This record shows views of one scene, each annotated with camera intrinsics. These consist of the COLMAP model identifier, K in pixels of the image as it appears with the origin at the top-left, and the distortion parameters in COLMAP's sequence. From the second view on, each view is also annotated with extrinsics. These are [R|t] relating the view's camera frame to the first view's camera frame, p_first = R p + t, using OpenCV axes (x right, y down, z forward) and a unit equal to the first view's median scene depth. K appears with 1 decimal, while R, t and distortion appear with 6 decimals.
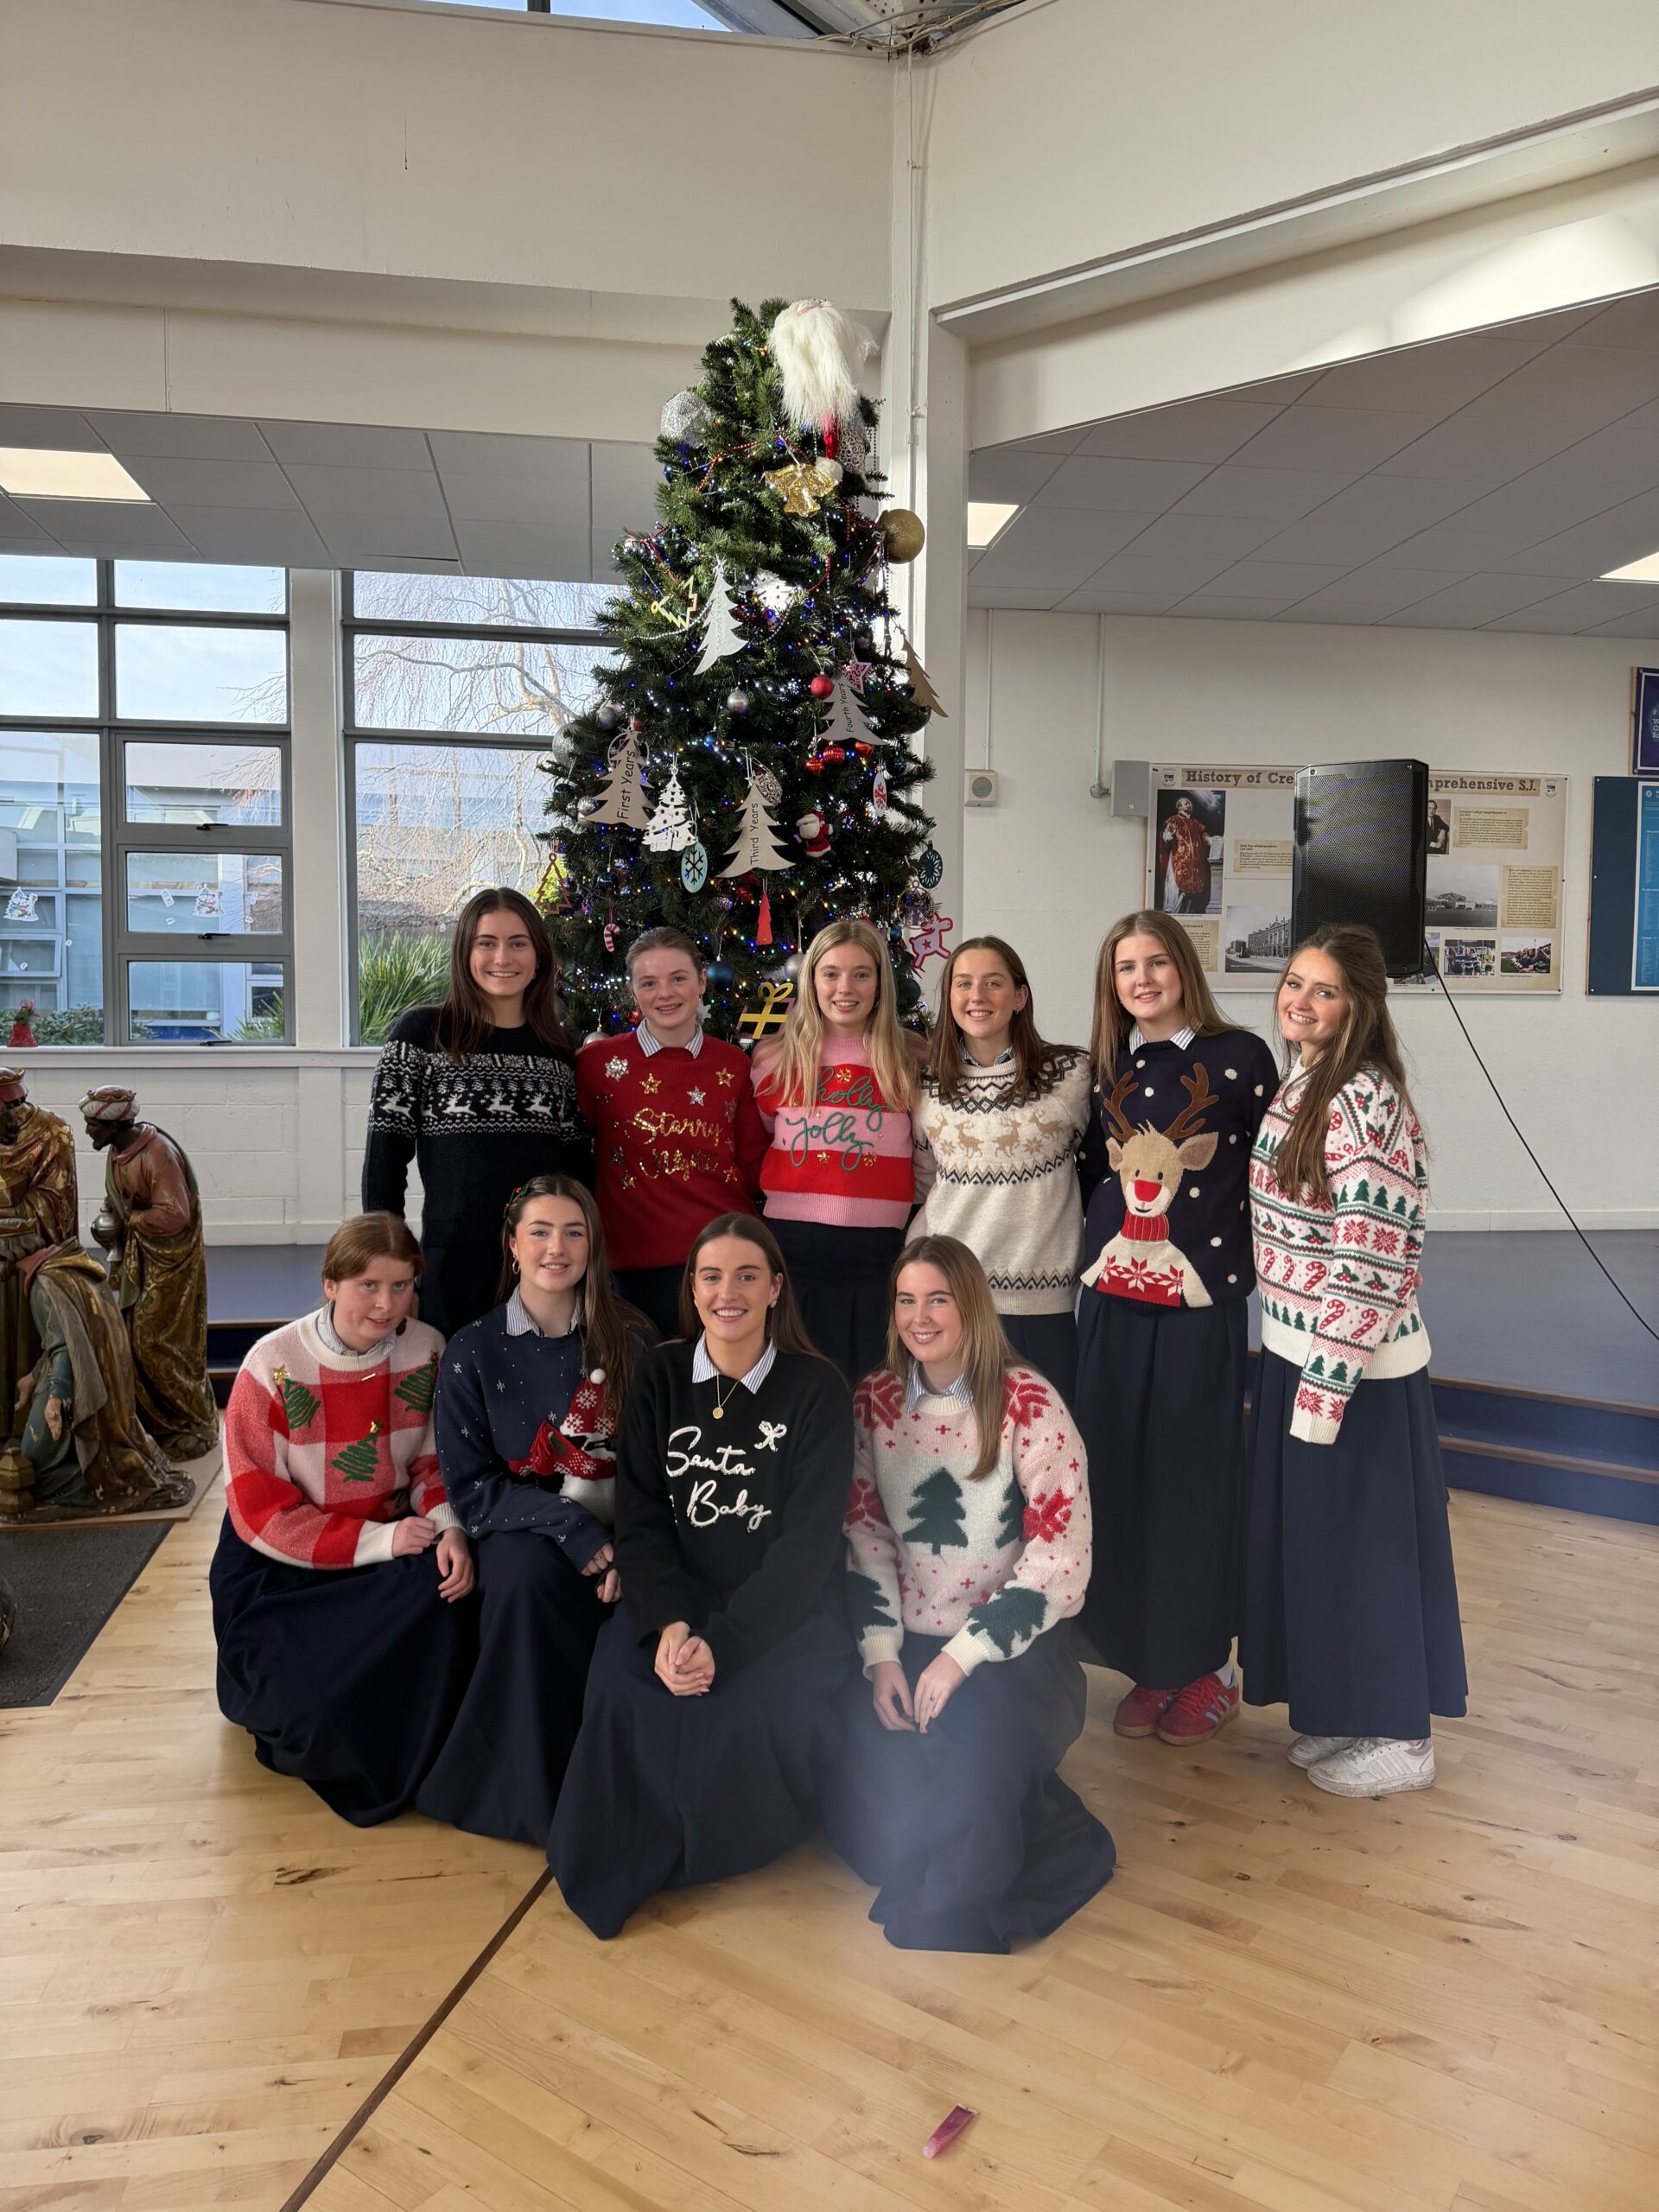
lens RADIAL K [[1556.8, 0, 825.3], [0, 1556.8, 1074.2], [0, 0, 1]] dist [0.029356, -0.024881]
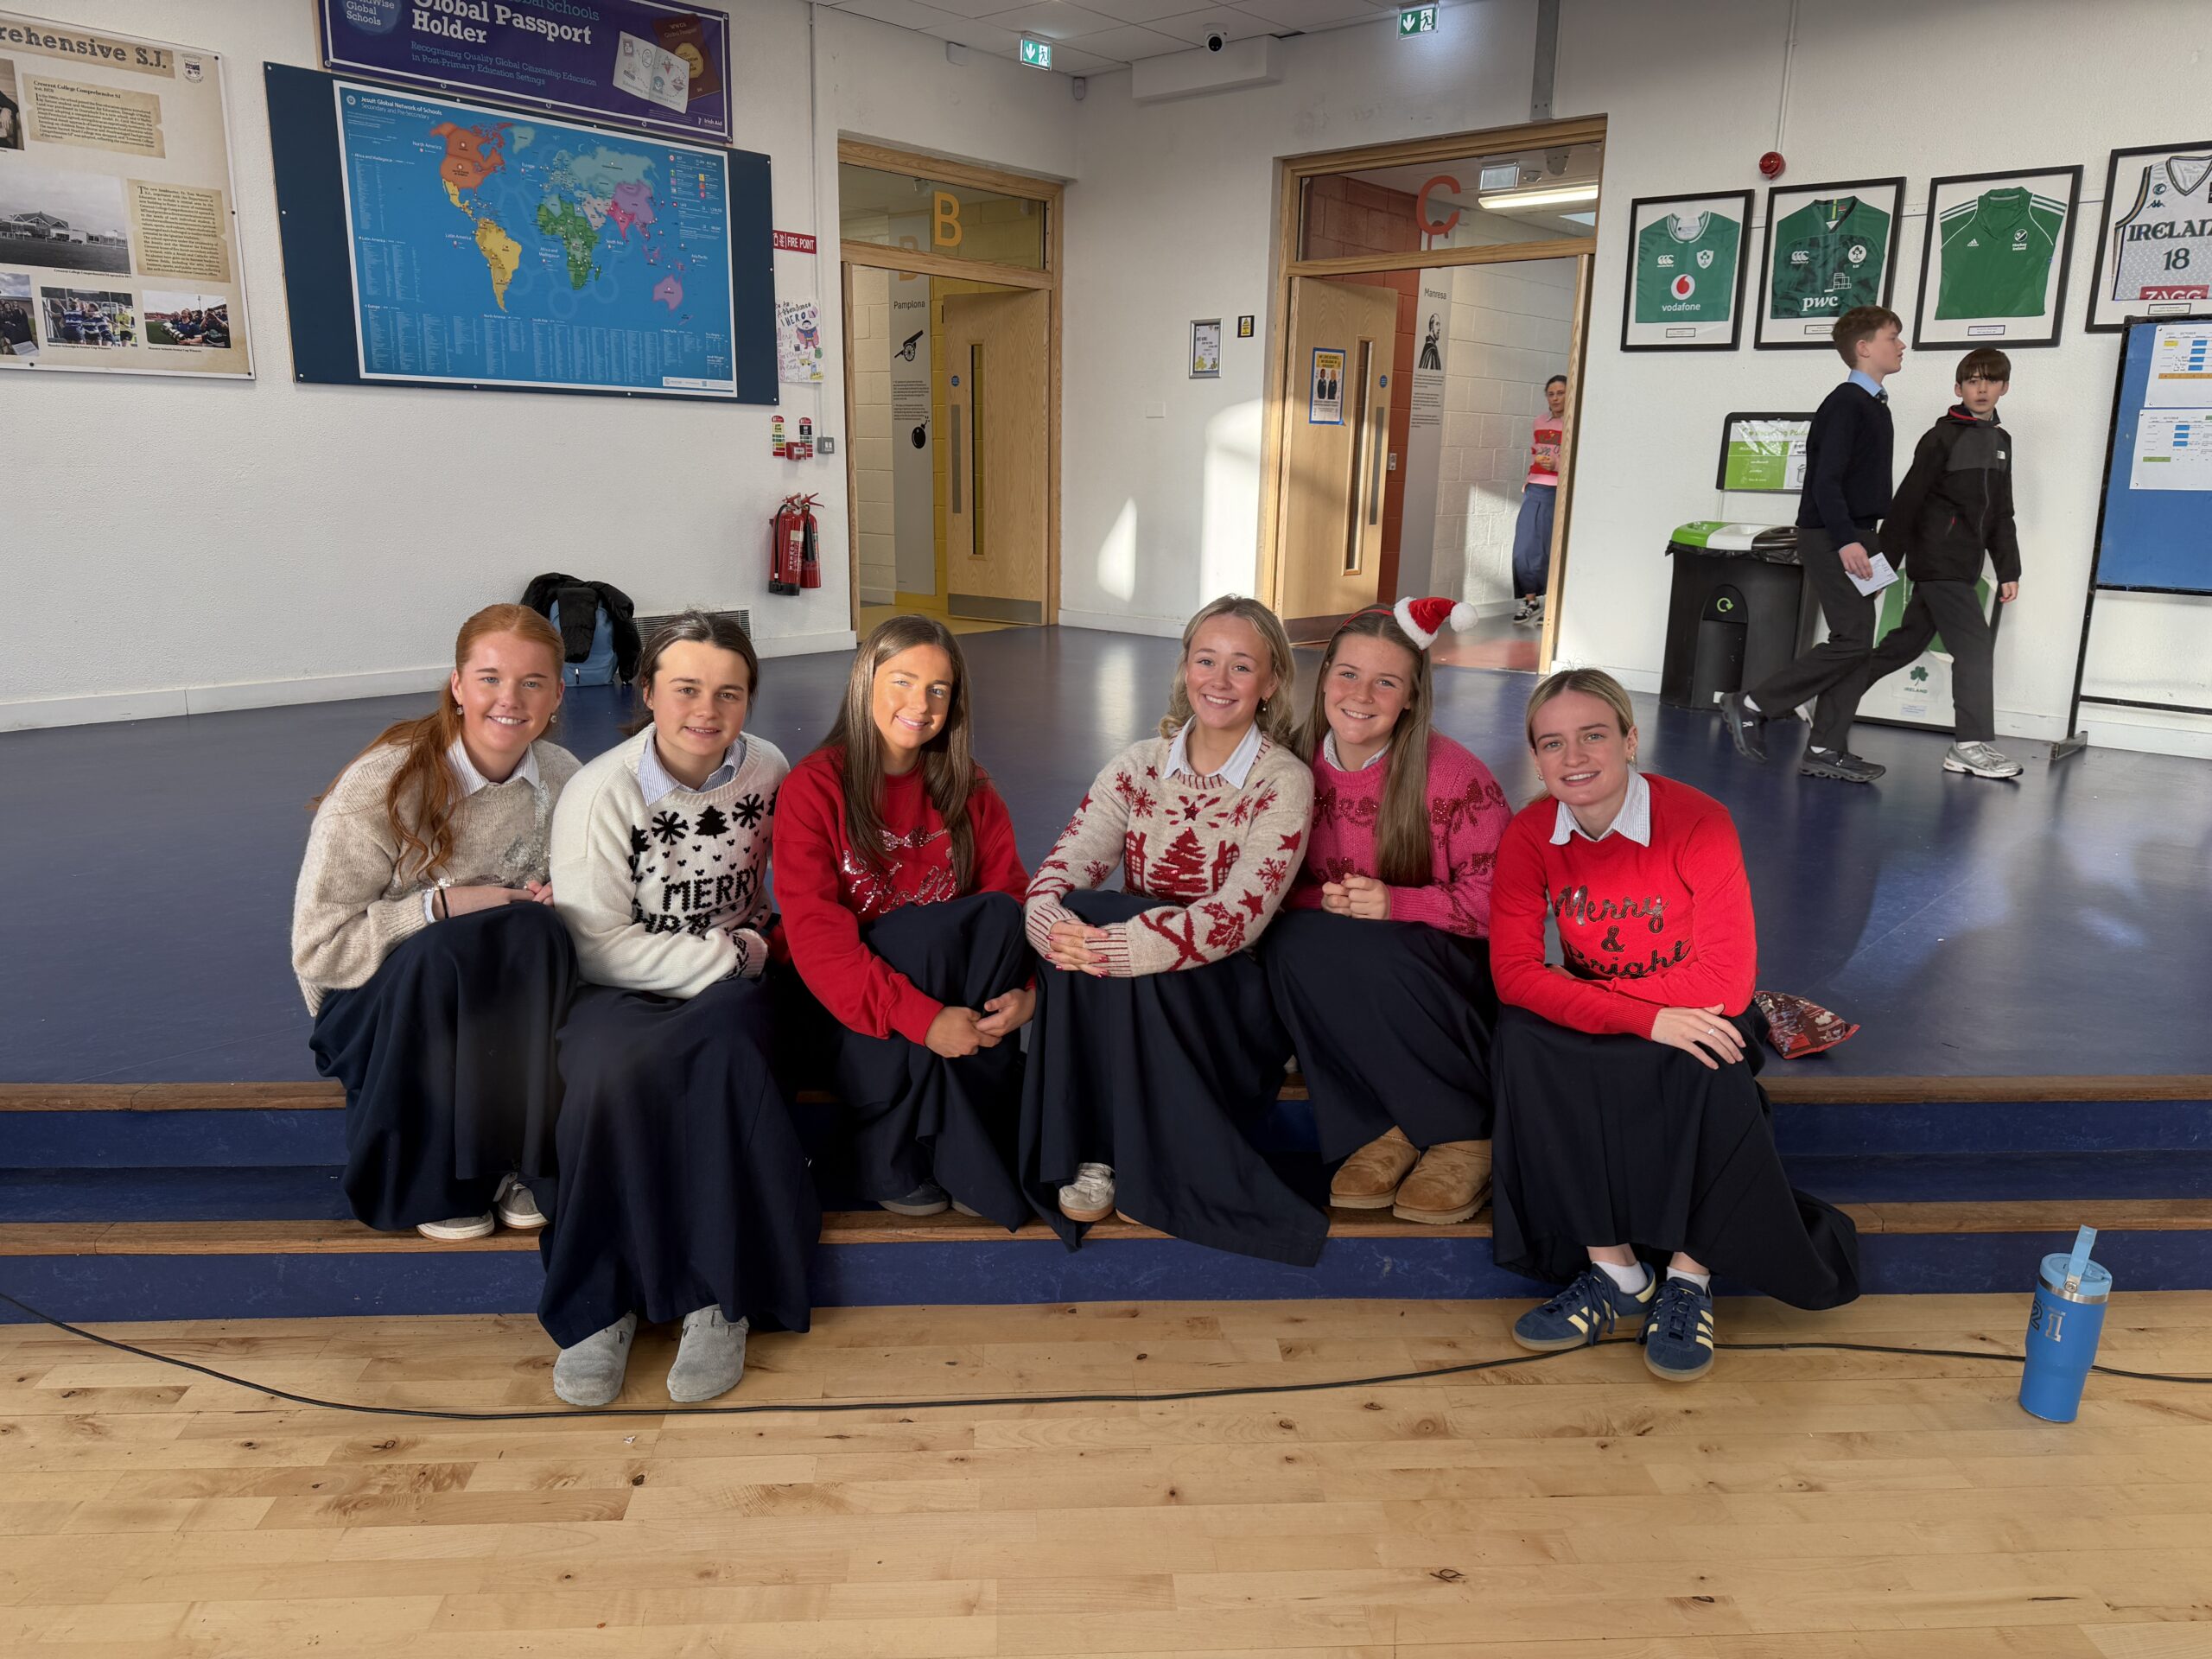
lens RADIAL K [[1556.8, 0, 1106.0], [0, 1556.8, 829.5], [0, 0, 1]] dist [0.029356, -0.024881]
pose [[0.768697, -0.144924, 0.622979, 0.566511], [0.015920, 0.978026, 0.207875, 0.015804], [-0.639415, -0.149875, 0.754112, 0.327541]]
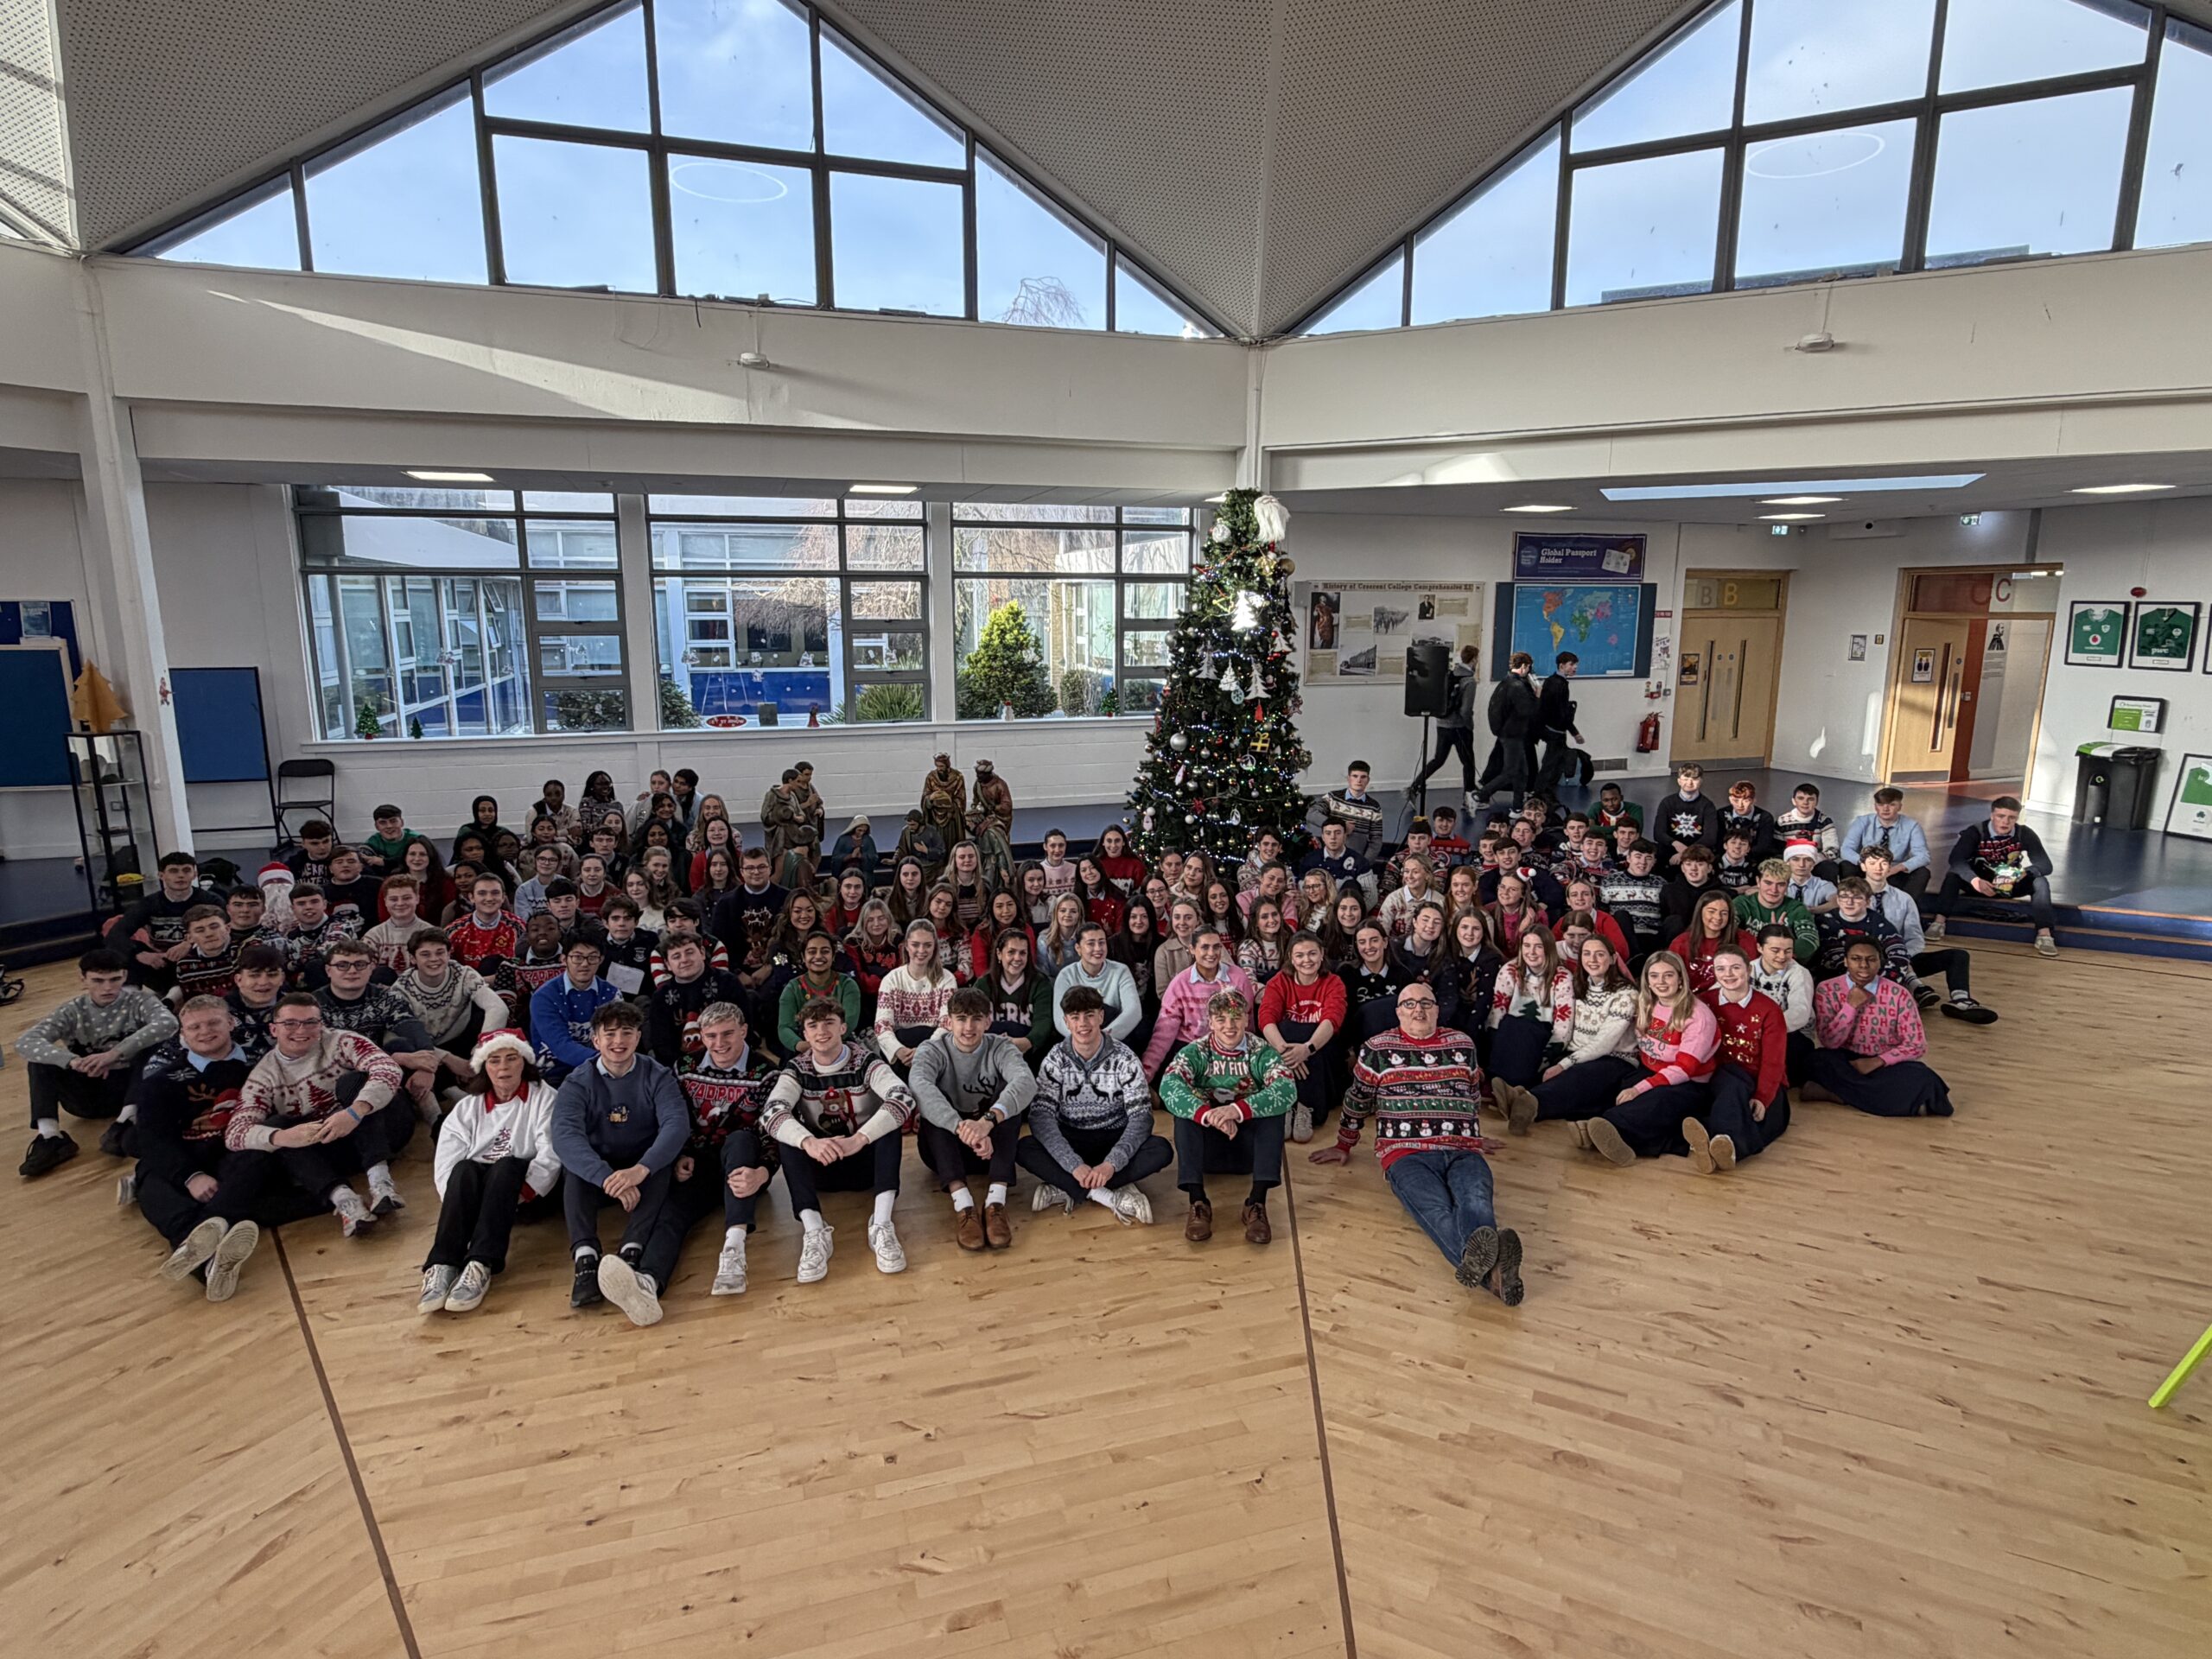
lens RADIAL K [[1219.7, 0, 1106.0], [0, 1219.7, 829.5], [0, 0, 1]] dist [0.003292, 0.001351]
pose [[0.987103, -0.038146, 0.155477, -0.657862], [0.015377, 0.989298, 0.145099, -0.200382], [-0.159348, -0.140837, 0.977125, -1.268974]]
